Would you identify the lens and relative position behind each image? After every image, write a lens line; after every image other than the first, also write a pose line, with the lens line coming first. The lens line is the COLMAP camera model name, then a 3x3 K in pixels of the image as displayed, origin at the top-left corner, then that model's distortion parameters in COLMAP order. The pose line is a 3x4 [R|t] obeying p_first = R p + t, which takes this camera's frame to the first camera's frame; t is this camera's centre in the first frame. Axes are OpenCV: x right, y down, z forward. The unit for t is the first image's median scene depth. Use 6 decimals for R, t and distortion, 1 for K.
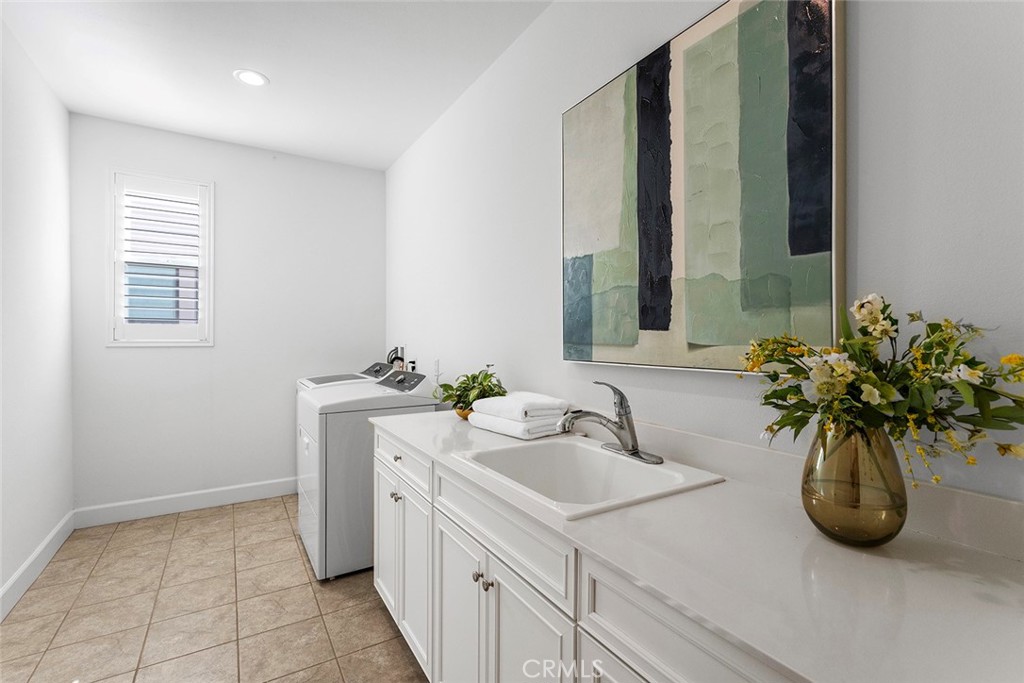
lens RADIAL K [[465.5, 0, 514.7], [0, 465.5, 337.1], [0, 0, 1]] dist [0.001202, 0.001729]
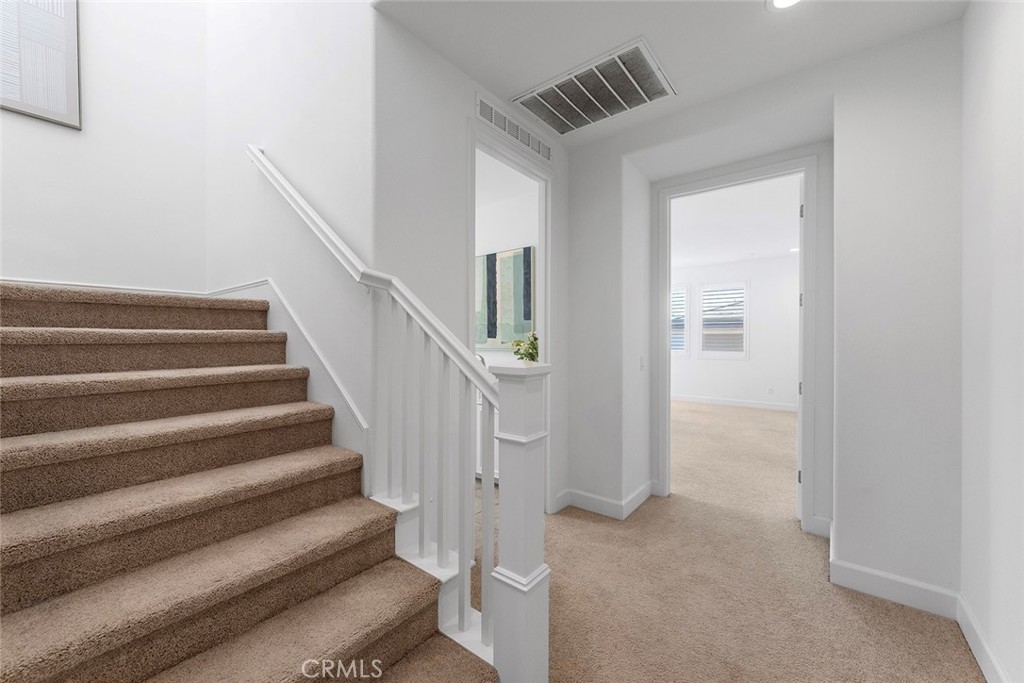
lens RADIAL K [[373.3, 0, 512.9], [0, 373.3, 340.5], [0, 0, 1]] dist [-0.002543, -0.000112]
pose [[0.941696, -0.005022, 0.336427, -0.492572], [0.002695, 0.999969, 0.007381, -0.019164], [-0.336454, -0.006044, 0.941681, -1.685083]]
